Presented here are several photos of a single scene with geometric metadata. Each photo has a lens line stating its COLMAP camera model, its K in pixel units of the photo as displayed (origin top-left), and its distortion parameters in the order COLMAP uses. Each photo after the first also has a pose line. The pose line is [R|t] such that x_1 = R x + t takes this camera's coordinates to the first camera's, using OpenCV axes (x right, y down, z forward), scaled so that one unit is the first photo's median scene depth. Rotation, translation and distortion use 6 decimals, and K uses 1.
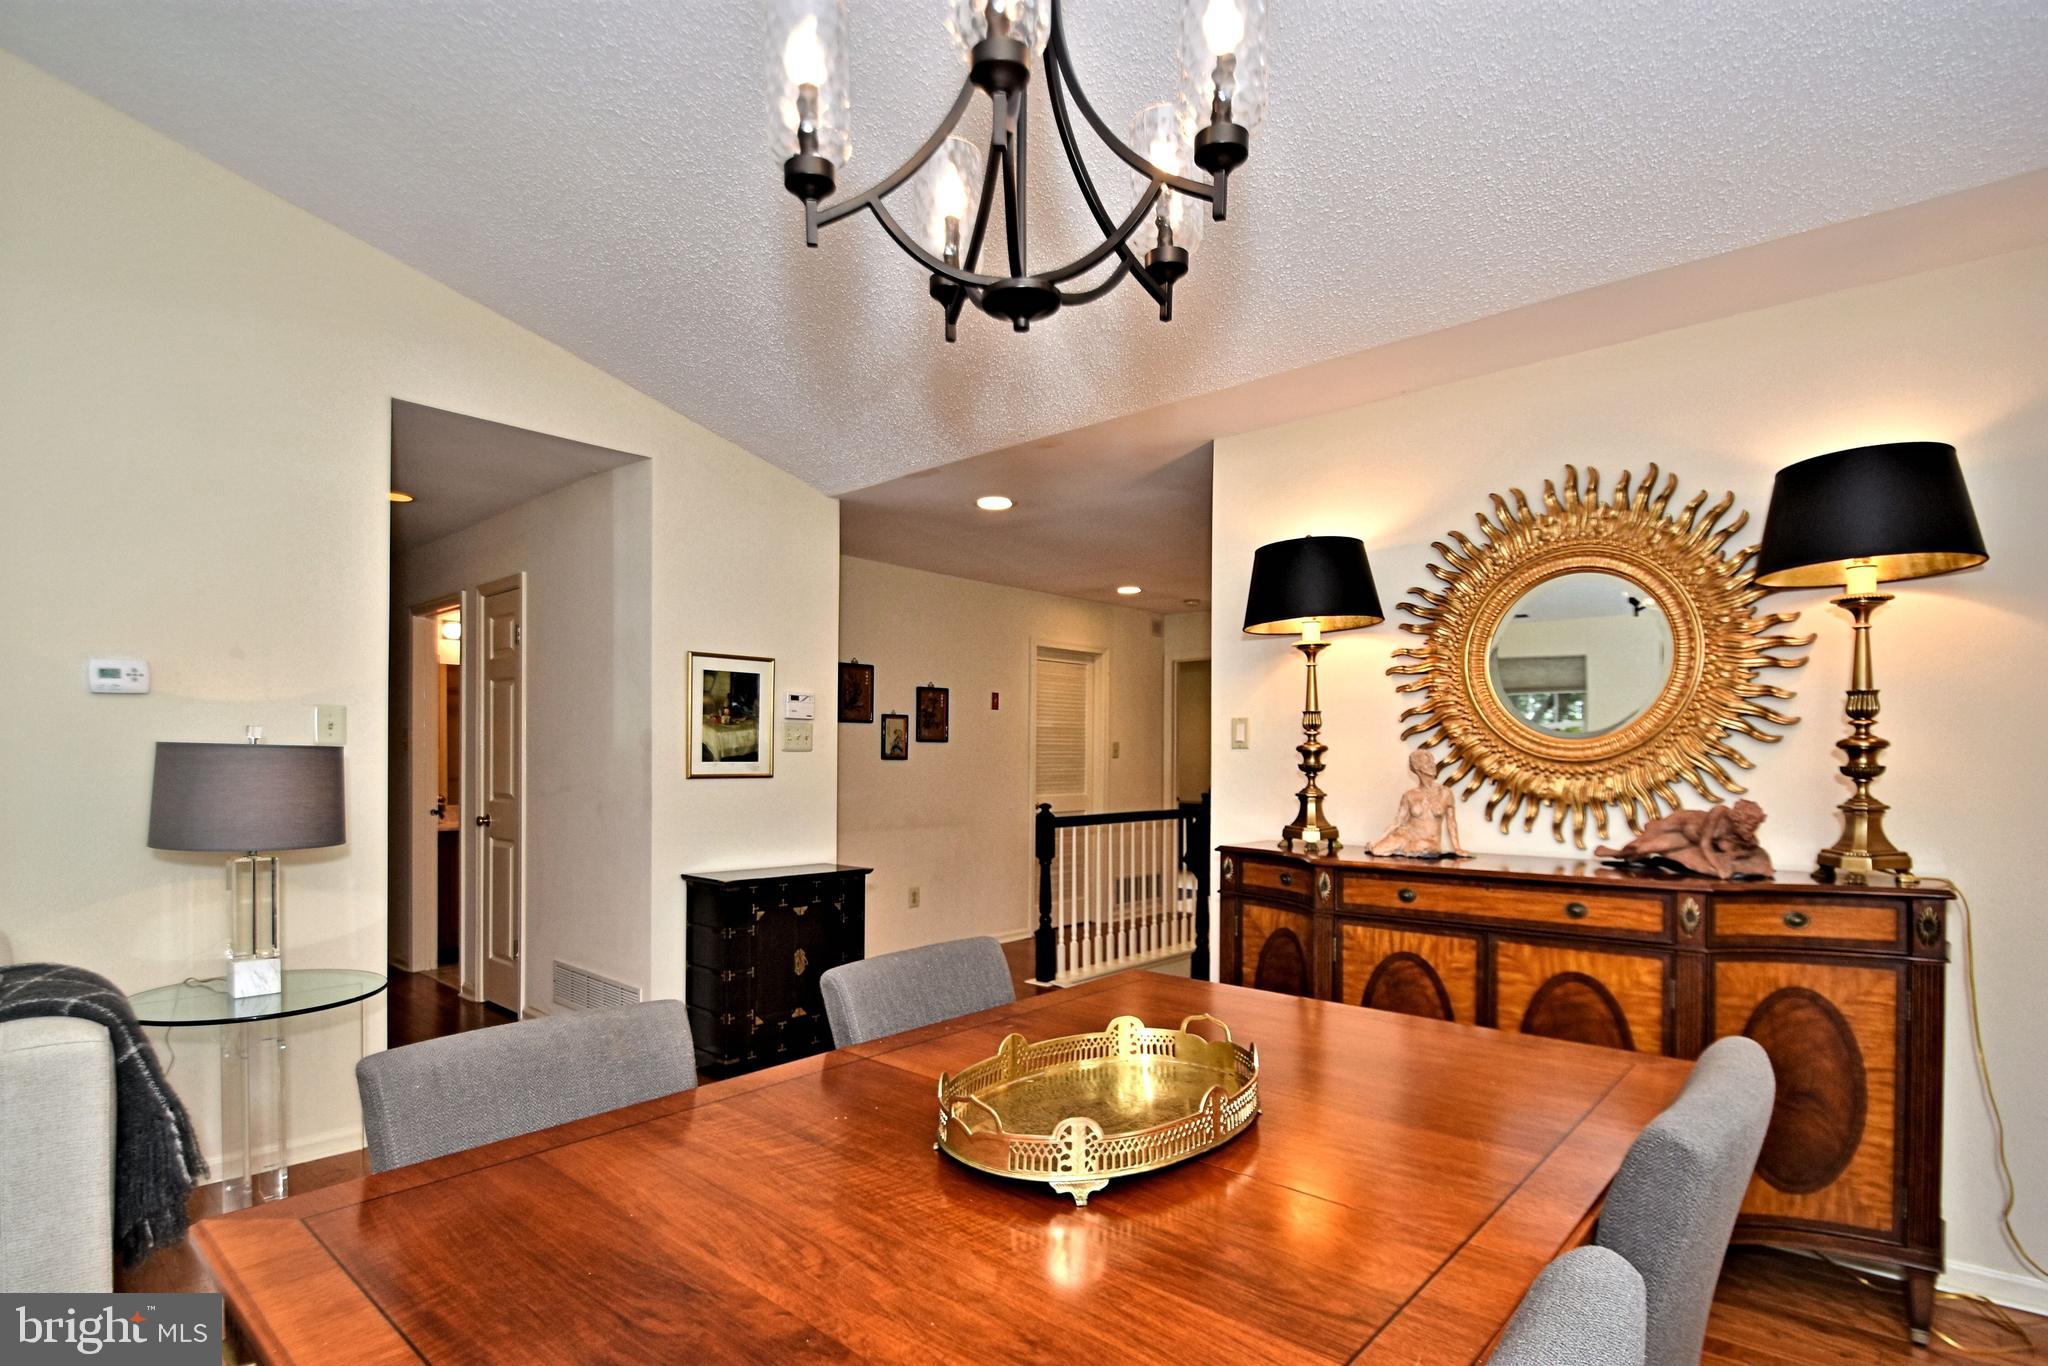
lens RADIAL K [[1022.7, 0, 1025.3], [0, 1022.7, 758.4], [0, 0, 1]] dist [0.000498, -0.039584]
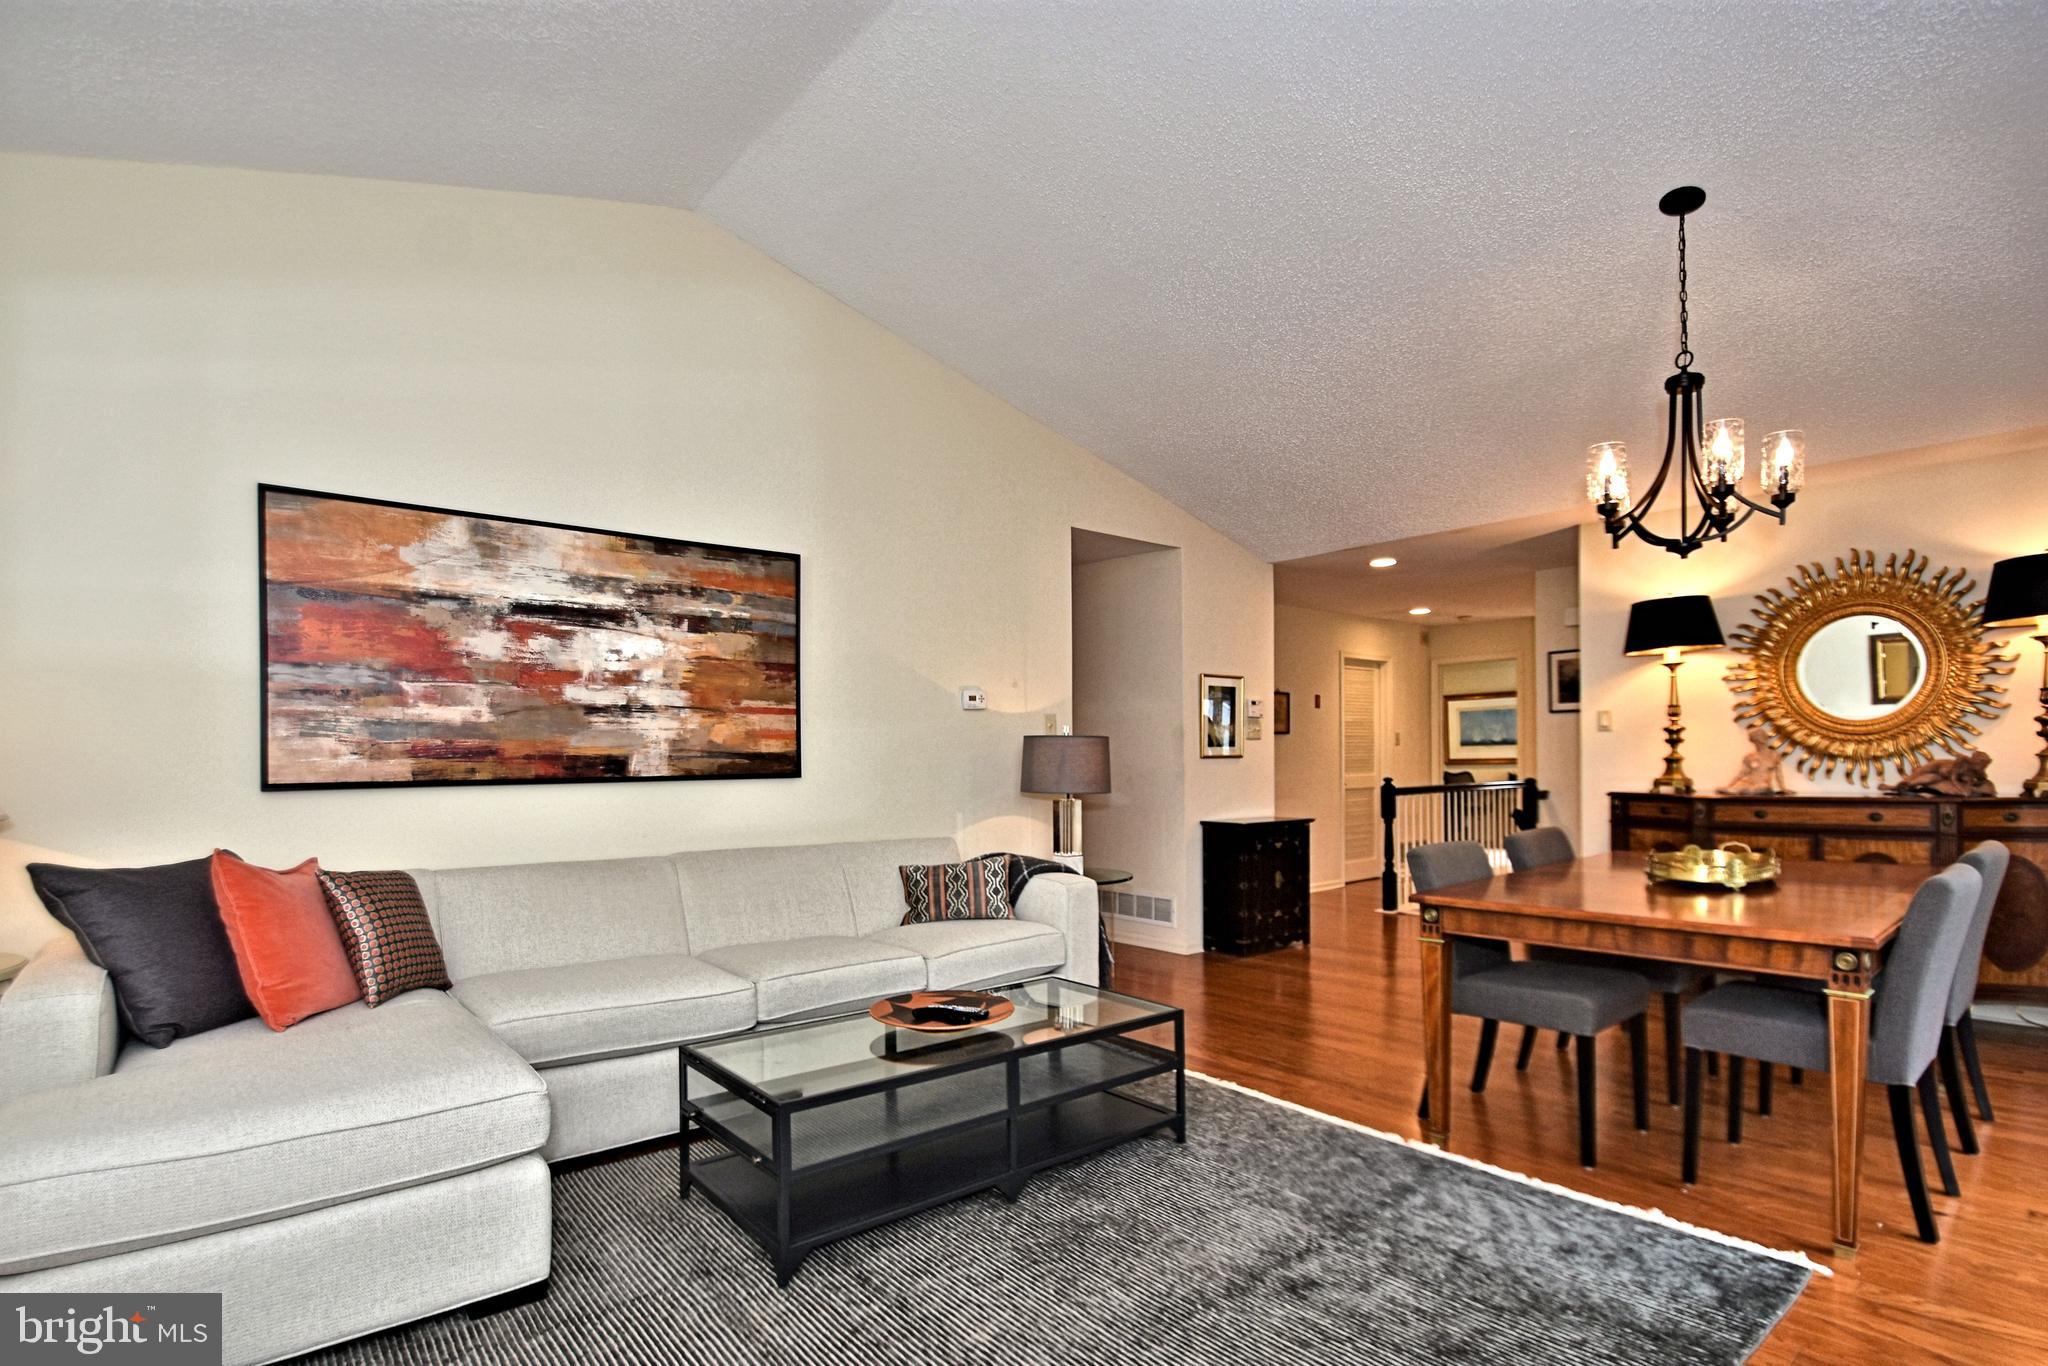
lens RADIAL K [[979.5, 0, 1021.9], [0, 979.5, 757.8], [0, 0, 1]] dist [-0.026965, -0.012319]
pose [[0.988335, -0.014570, -0.151595, -0.545453], [0.014848, 0.999890, 0.000702, 0.021244], [0.151568, -0.002945, 0.988442, -0.689130]]
